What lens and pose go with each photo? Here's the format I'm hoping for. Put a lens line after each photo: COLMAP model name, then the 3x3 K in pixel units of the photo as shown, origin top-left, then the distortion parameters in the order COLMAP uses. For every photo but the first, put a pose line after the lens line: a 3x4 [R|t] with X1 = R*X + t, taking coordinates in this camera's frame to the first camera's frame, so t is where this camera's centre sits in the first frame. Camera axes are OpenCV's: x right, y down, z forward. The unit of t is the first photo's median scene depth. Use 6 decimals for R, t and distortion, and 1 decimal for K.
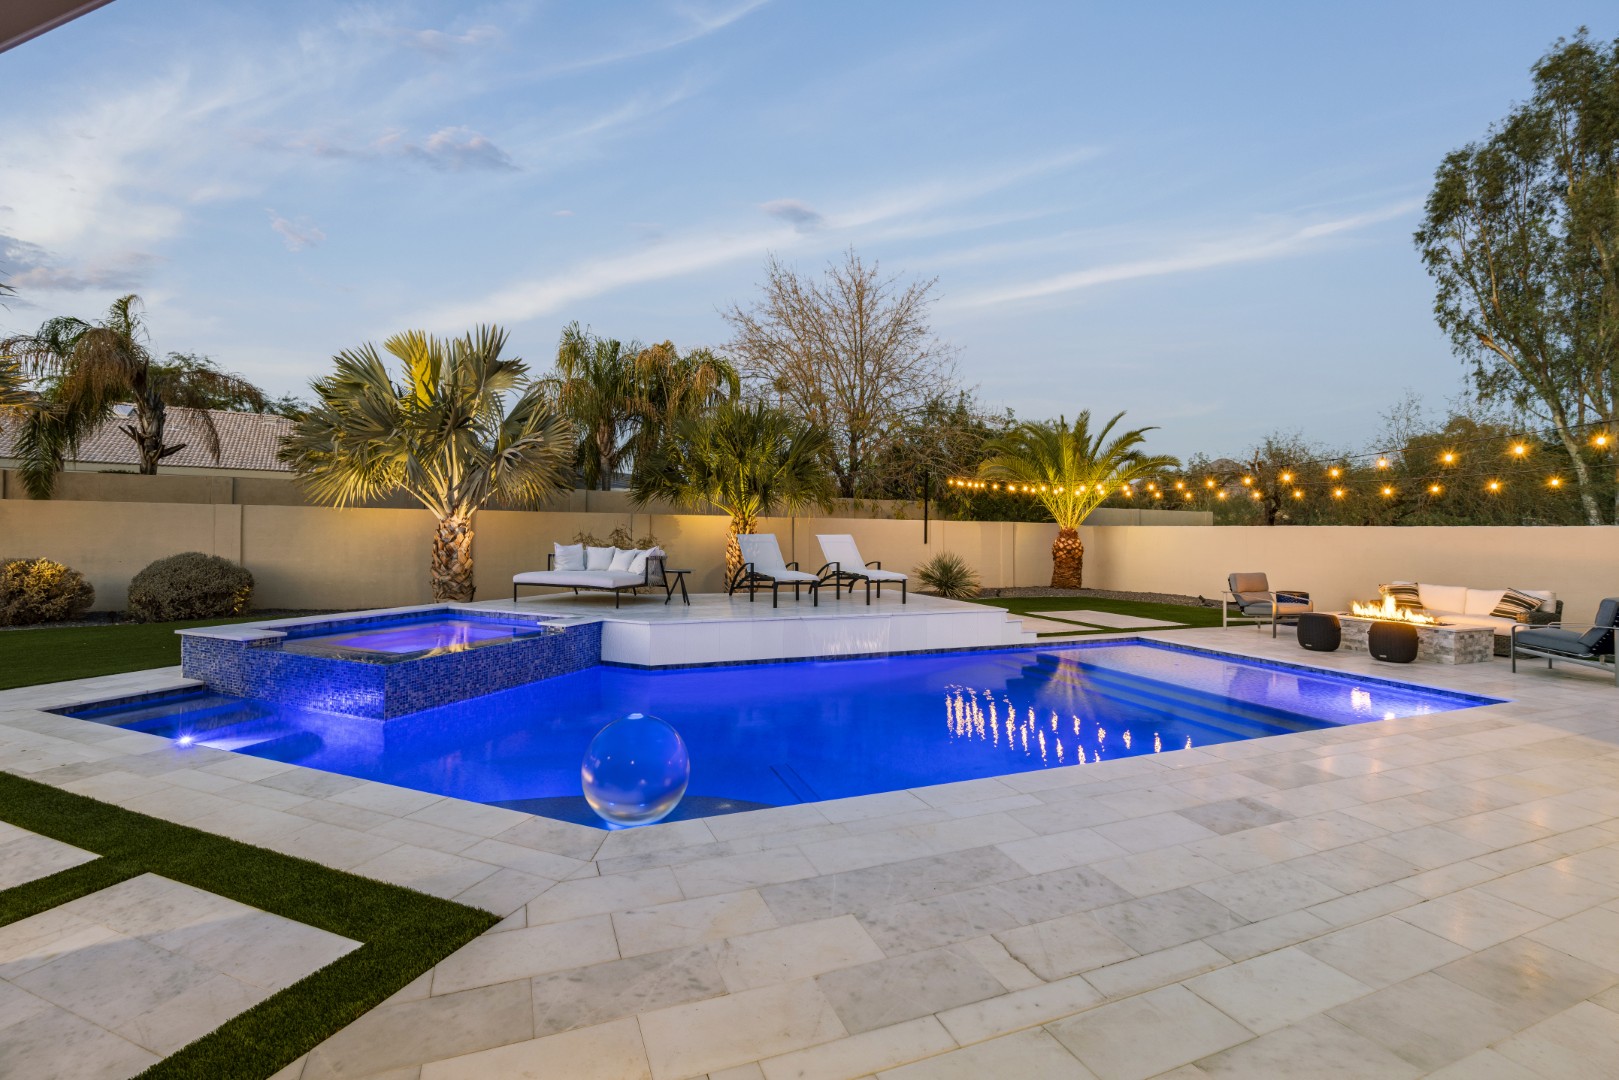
lens RADIAL K [[742.8, 0, 797.3], [0, 742.8, 538.2], [0, 0, 1]] dist [-0.006827, 0.001274]
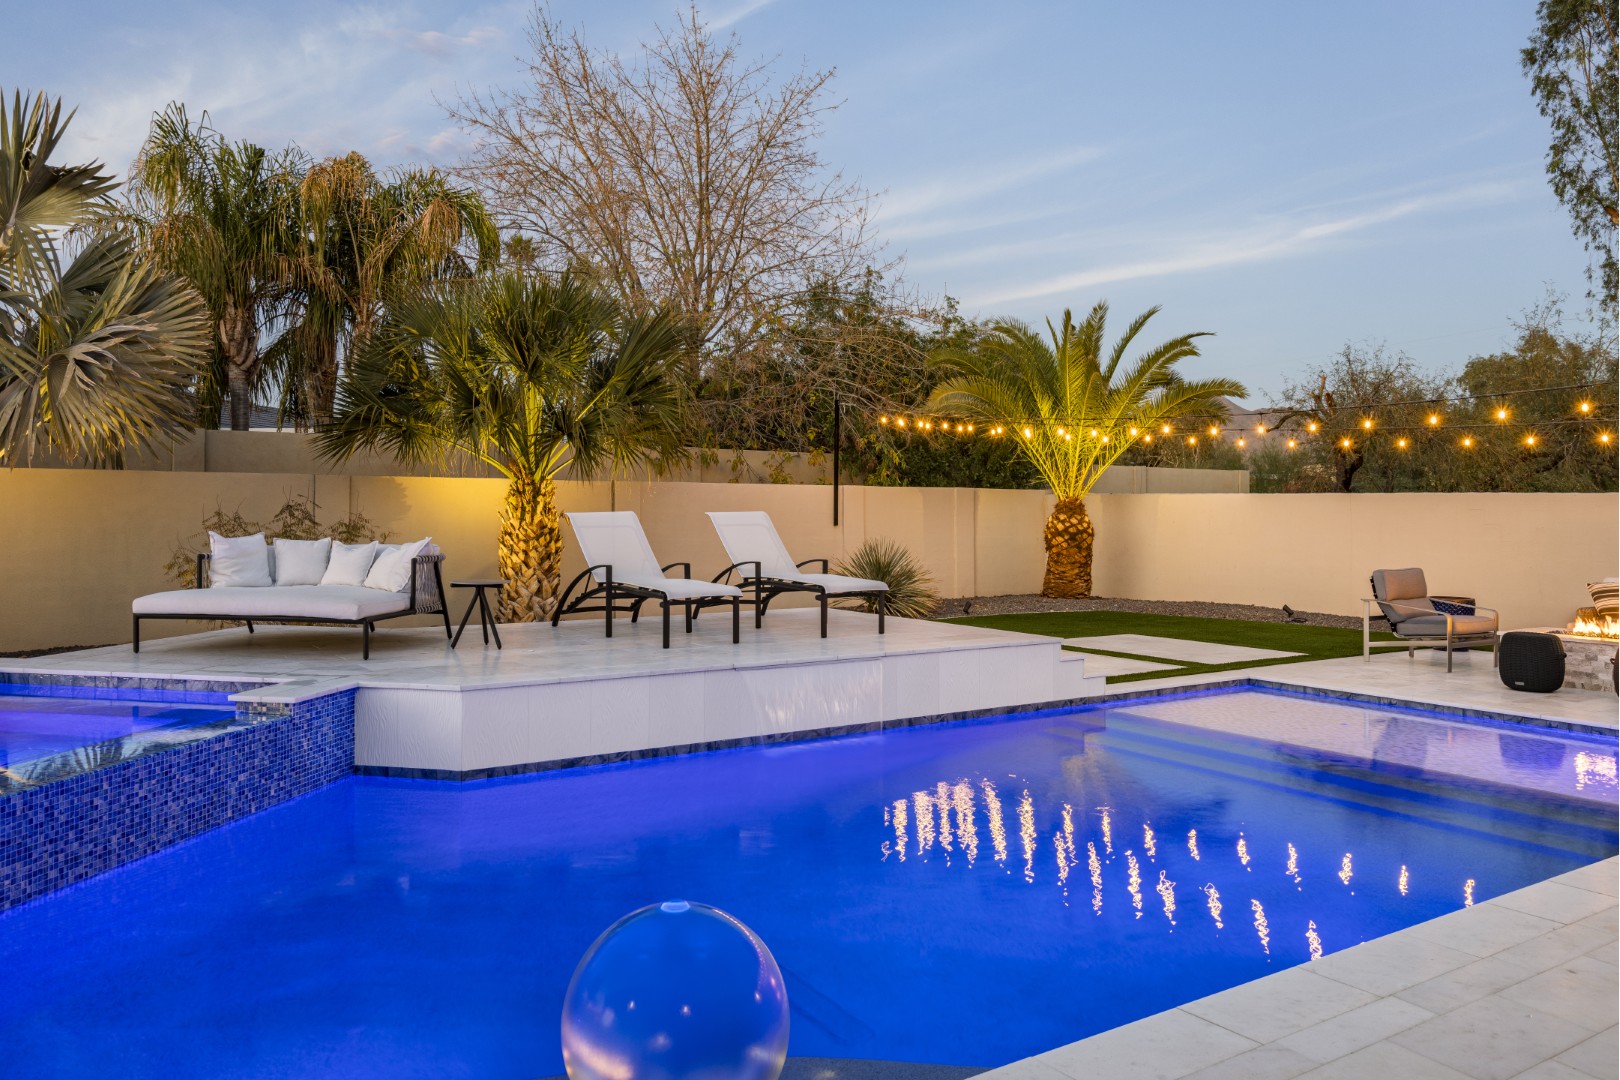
lens RADIAL K [[1254.7, 0, 796.6], [0, 1254.7, 523.8], [0, 0, 1]] dist [0.014651, -0.006774]
pose [[0.976684, -0.009336, 0.214478, -0.079077], [0.008039, 0.999944, 0.006918, -0.001471], [-0.214531, -0.005032, 0.976704, 0.053649]]
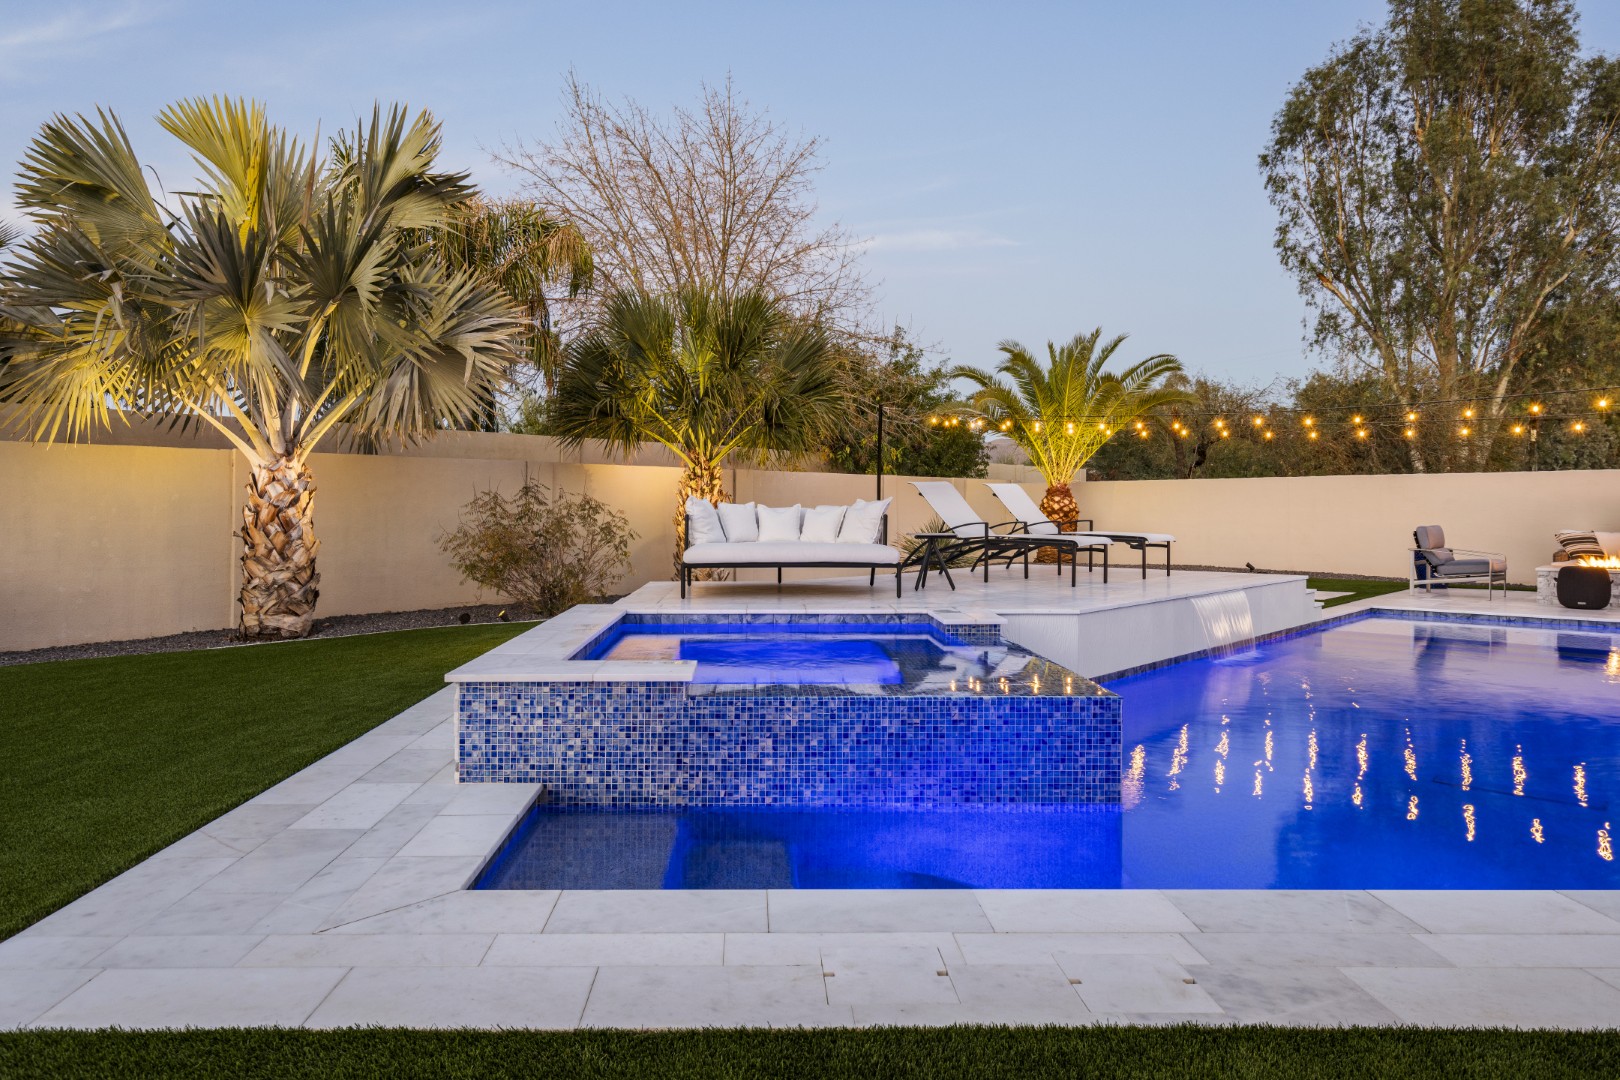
lens RADIAL K [[1040.0, 0, 736.3], [0, 1040.0, 516.1], [0, 0, 1]] dist [0.001140, 0.004298]
pose [[0.920697, -0.017990, 0.389862, -0.394859], [0.020014, 0.999799, -0.001130, 0.015713], [-0.389764, 0.008843, 0.920873, 0.161335]]
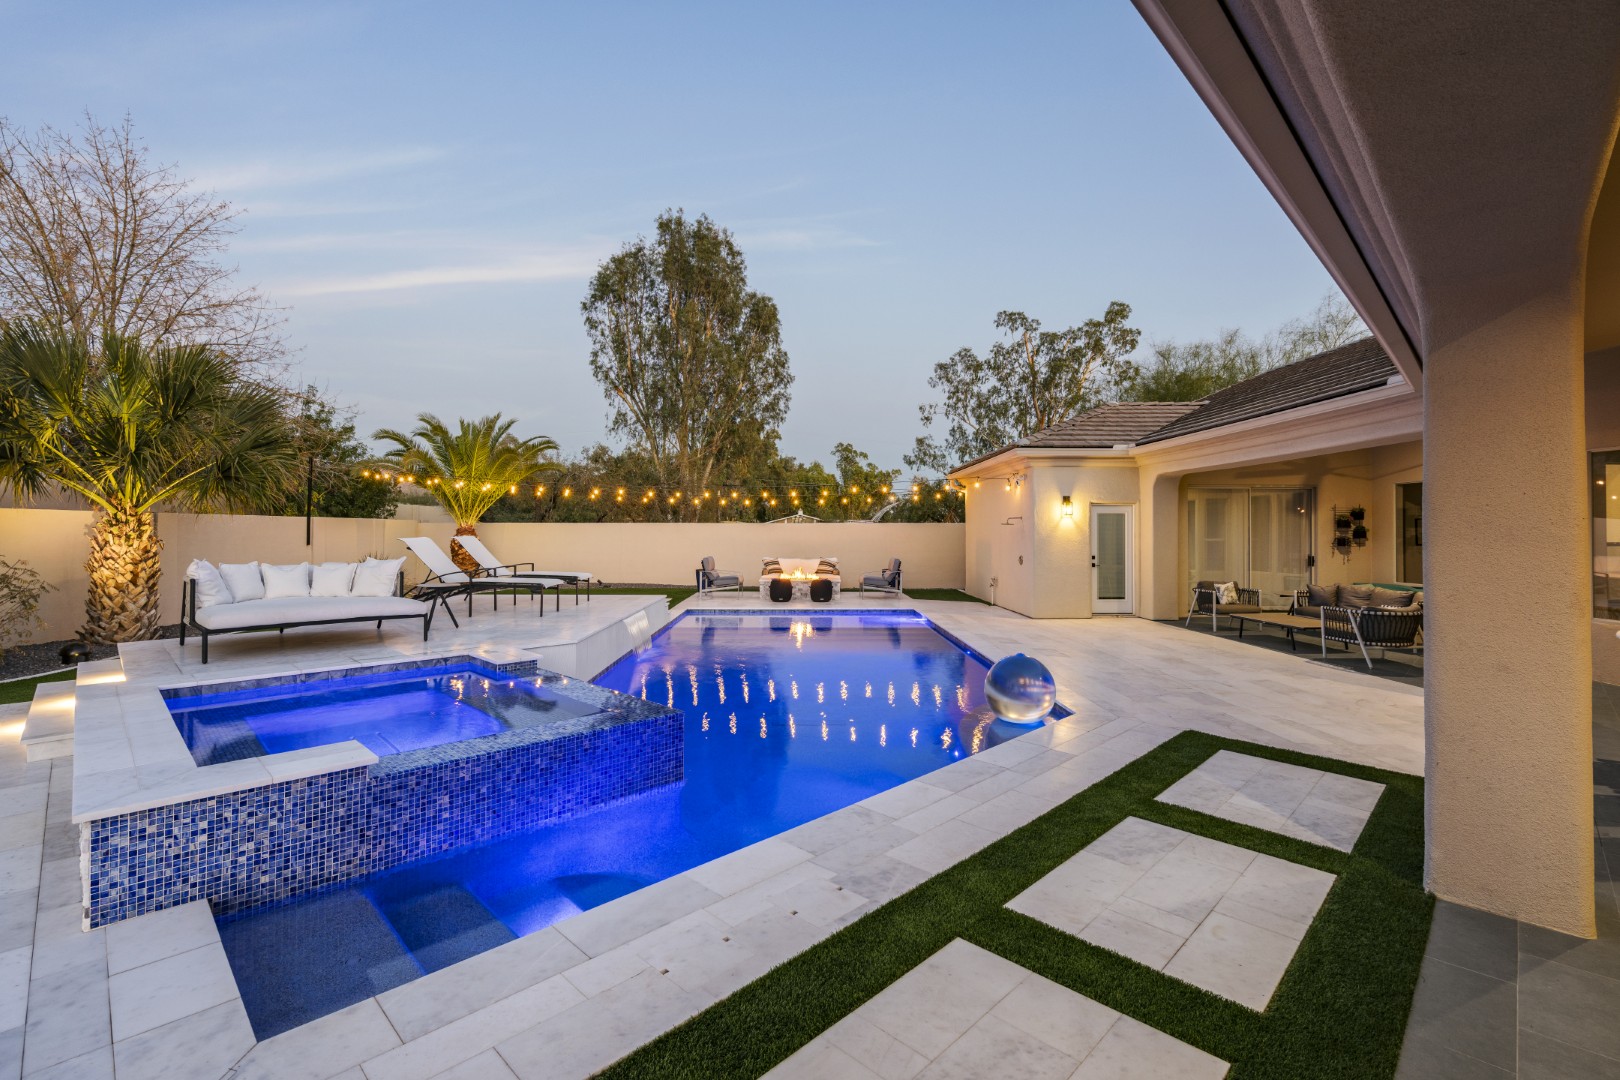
lens RADIAL K [[743.3, 0, 815.6], [0, 743.3, 531.6], [0, 0, 1]] dist [-0.006827, 0.001274]
pose [[0.356441, -0.015666, 0.934187, -0.456099], [0.015101, 0.999825, 0.011005, -0.009813], [-0.934196, 0.010185, 0.356615, 0.213192]]
